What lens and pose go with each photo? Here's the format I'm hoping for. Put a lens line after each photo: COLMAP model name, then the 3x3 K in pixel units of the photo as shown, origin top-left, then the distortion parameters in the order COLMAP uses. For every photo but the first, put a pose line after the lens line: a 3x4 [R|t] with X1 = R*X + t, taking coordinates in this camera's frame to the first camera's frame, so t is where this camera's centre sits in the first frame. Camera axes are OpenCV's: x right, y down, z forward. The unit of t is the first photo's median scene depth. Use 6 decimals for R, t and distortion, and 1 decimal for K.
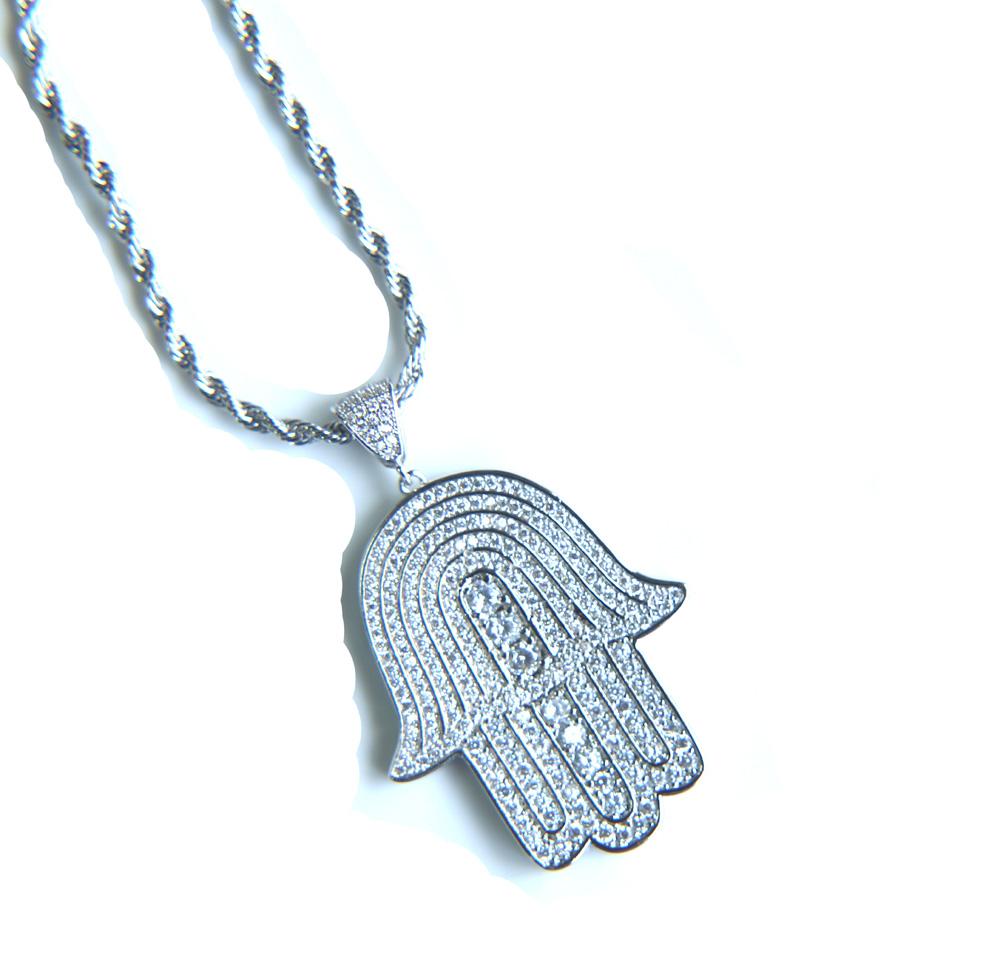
lens RADIAL K [[2638.7, 0, 500.1], [0, 2638.7, 479.1], [0, 0, 1]] dist [-0.149144, 0.000000]
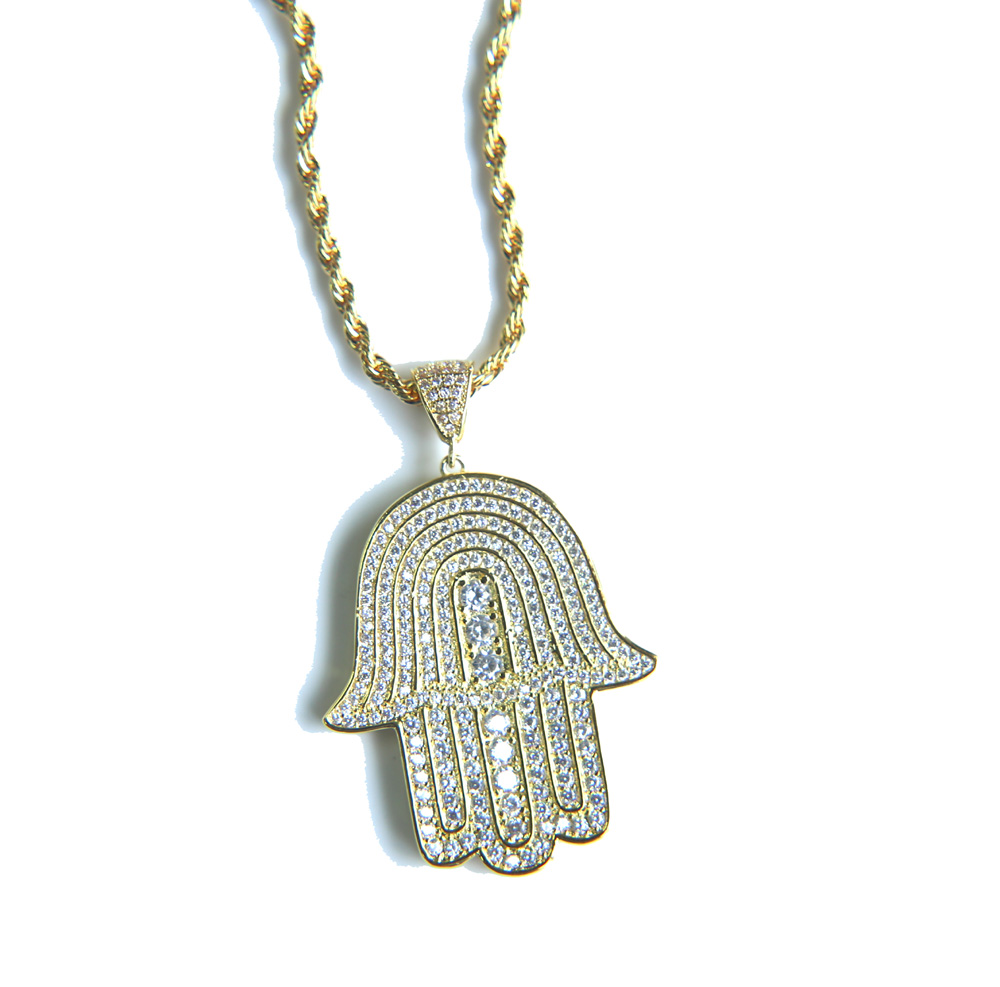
lens RADIAL K [[3712.5, 0, 479.5], [0, 3712.5, 558.1], [0, 0, 1]] dist [1.086661, 0.000000]
pose [[0.922290, 0.386300, -0.012433, 0.008132], [-0.386205, 0.922365, 0.009404, 0.016834], [0.015101, -0.003871, 0.999878, -0.465120]]
